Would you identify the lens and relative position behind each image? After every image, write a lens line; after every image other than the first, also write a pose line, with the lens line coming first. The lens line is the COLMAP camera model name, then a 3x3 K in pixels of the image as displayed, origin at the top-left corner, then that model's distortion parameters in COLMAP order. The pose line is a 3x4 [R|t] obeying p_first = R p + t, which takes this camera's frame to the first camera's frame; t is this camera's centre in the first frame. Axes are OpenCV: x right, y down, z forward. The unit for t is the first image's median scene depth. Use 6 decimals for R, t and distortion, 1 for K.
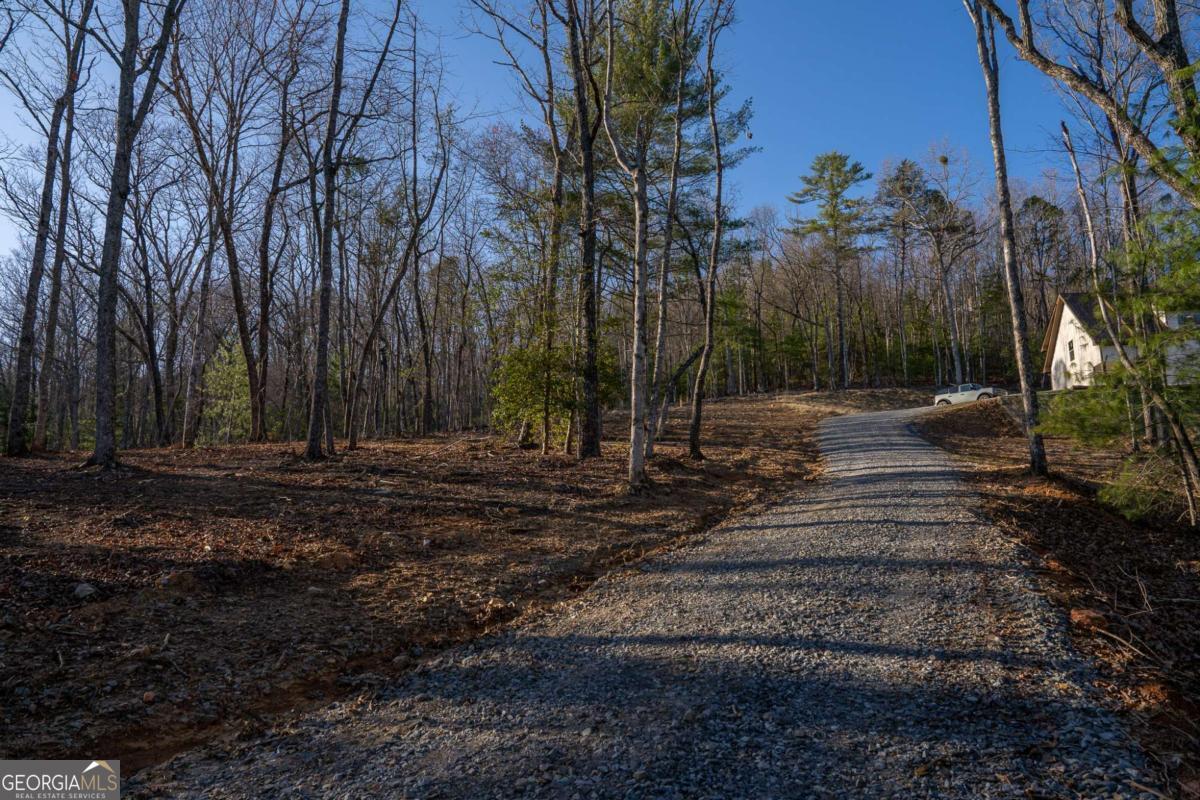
lens RADIAL K [[843.5, 0, 603.2], [0, 843.5, 402.0], [0, 0, 1]] dist [-0.004206, 0.001903]
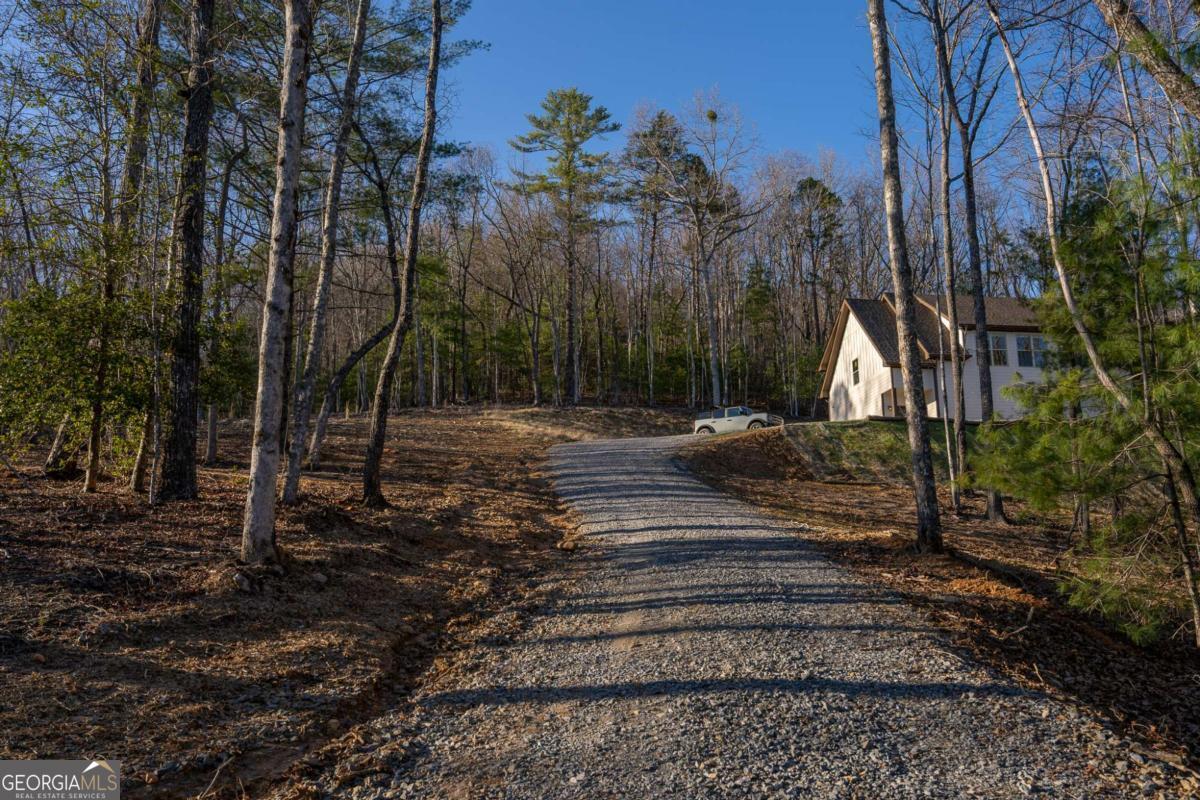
lens RADIAL K [[1087.6, 0, 599.1], [0, 1087.6, 406.6], [0, 0, 1]] dist [-0.002986, 0.000000]
pose [[0.947352, 0.052459, 0.315867, 0.010701], [-0.049157, 0.998621, -0.018418, 0.003079], [-0.316397, 0.001921, 0.948625, 0.152249]]
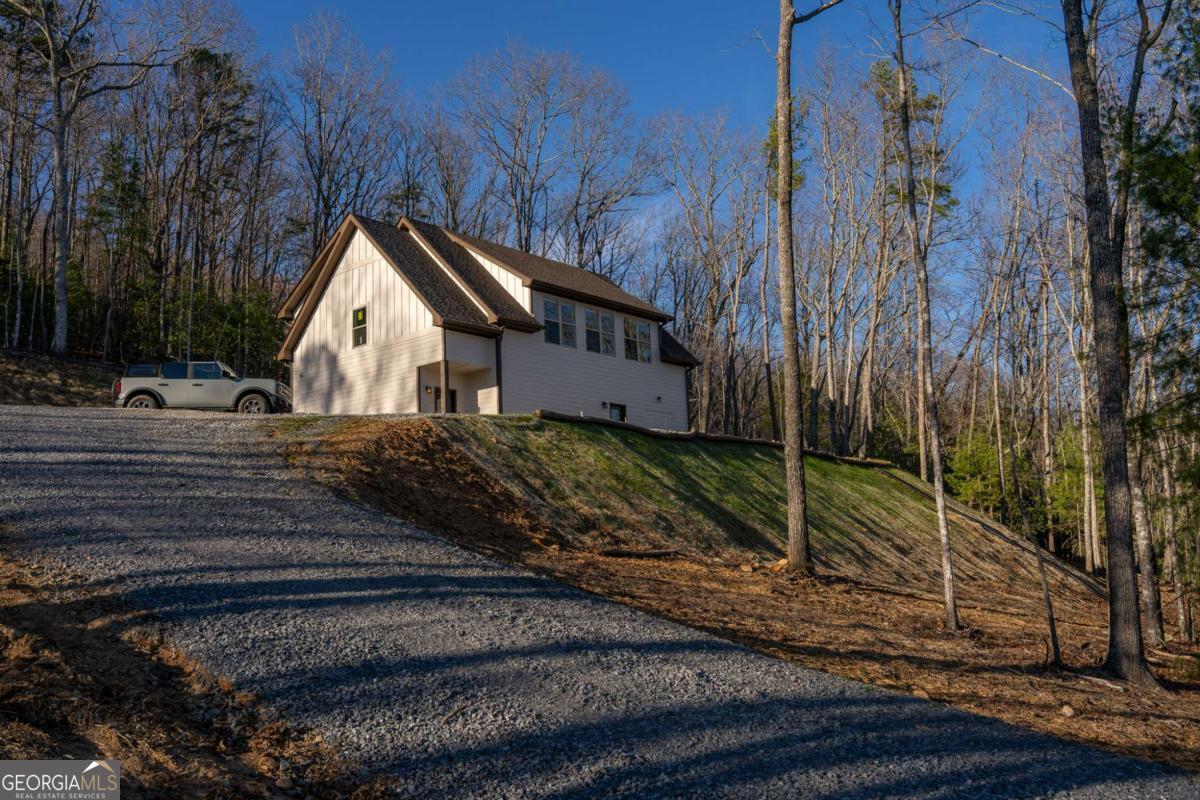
lens RADIAL K [[1087.6, 0, 600.9], [0, 1087.6, 400.9], [0, 0, 1]] dist [-0.002986, 0.000000]
pose [[0.473403, 0.126469, 0.871720, 0.096651], [-0.129484, 0.988880, -0.073148, 0.014489], [-0.871277, -0.078245, 0.484514, 0.781394]]
